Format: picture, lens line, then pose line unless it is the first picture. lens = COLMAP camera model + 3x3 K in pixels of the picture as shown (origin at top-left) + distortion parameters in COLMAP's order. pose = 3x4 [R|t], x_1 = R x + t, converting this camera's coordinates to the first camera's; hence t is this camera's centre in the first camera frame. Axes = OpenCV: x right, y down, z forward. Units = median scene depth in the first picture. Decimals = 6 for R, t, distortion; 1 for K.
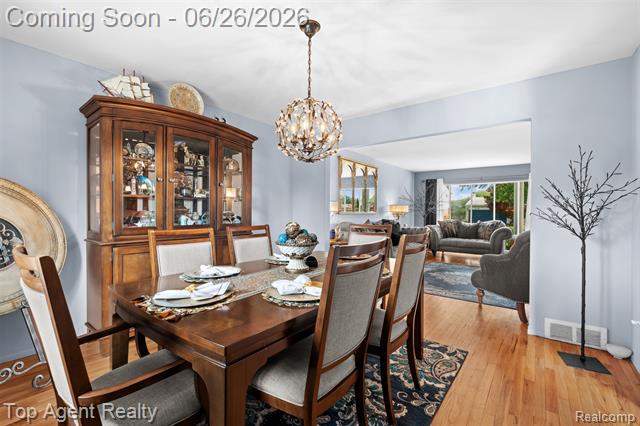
lens RADIAL K [[281.9, 0, 320.0], [0, 281.9, 213.0], [0, 0, 1]] dist [-0.003391, -0.000398]
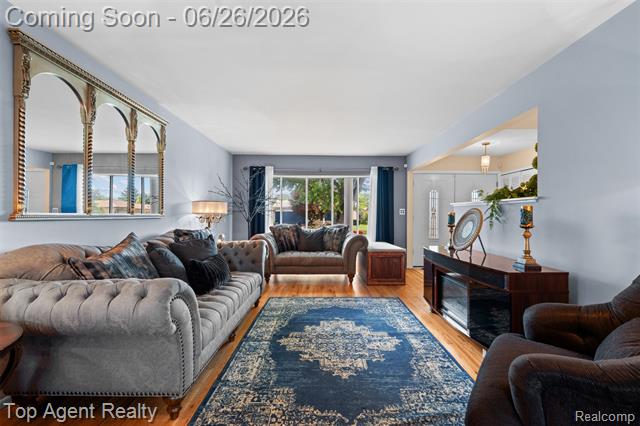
lens RADIAL K [[281.9, 0, 320.0], [0, 281.9, 213.0], [0, 0, 1]] dist [-0.003391, -0.000398]
pose [[0.790634, -0.002000, 0.612286, 0.111357], [0.006065, 0.999971, -0.004566, -0.001254], [-0.612259, 0.007323, 0.790623, 0.431027]]
